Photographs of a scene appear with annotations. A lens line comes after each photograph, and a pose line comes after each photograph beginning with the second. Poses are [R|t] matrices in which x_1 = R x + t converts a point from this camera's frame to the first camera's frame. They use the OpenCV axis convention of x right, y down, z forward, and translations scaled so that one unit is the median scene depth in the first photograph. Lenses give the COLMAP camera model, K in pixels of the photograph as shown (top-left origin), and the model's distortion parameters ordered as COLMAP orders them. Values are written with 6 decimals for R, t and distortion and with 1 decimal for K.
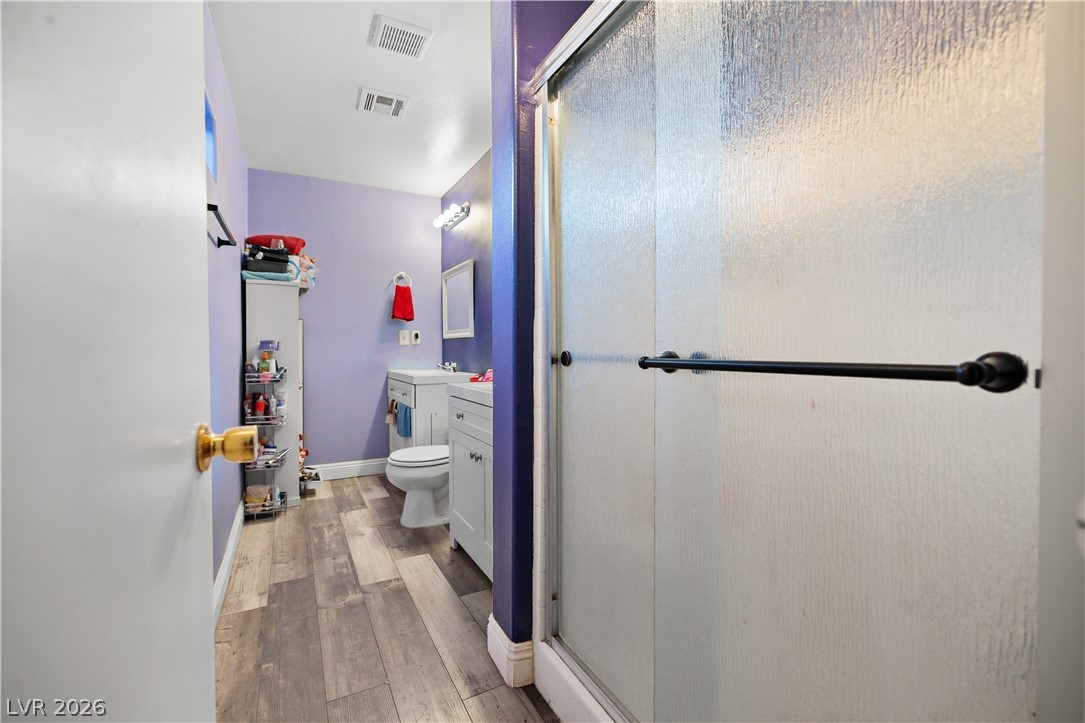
lens RADIAL K [[467.9, 0, 544.8], [0, 467.9, 354.7], [0, 0, 1]] dist [-0.000198, -0.000091]
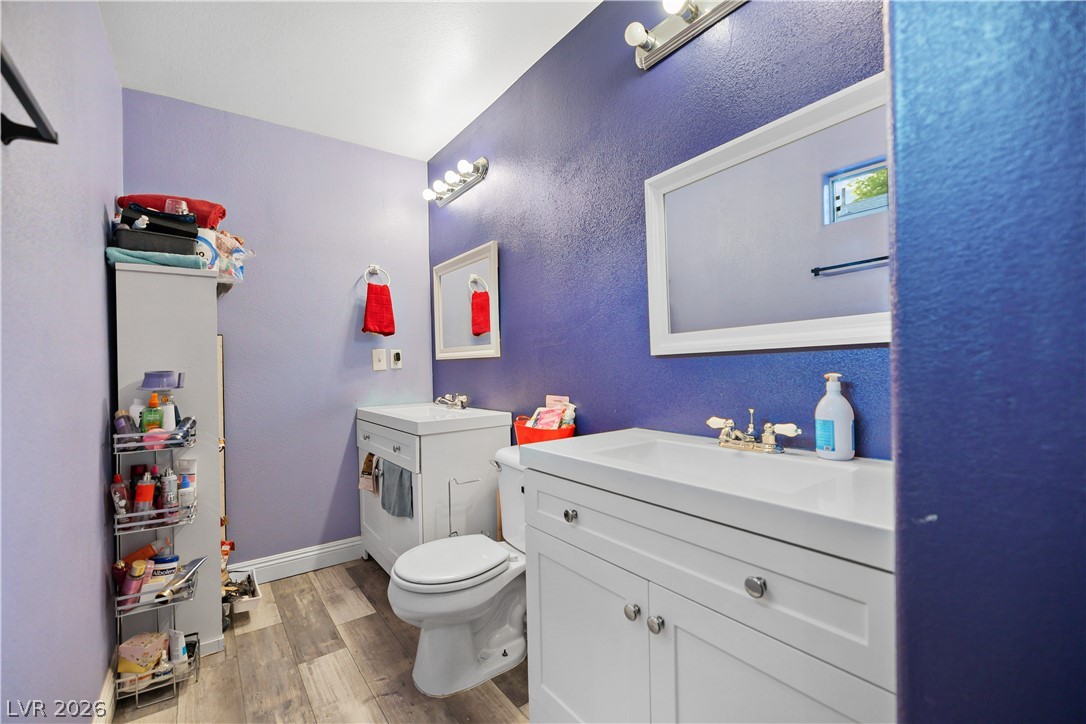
lens RADIAL K [[473.5, 0, 543.0], [0, 473.5, 362.0], [0, 0, 1]] dist [-0.000971, -0.000547]
pose [[0.990965, -0.021382, 0.132407, -0.202958], [0.023595, 0.999606, -0.015171, -0.021746], [-0.132031, 0.018158, 0.991079, 0.362162]]
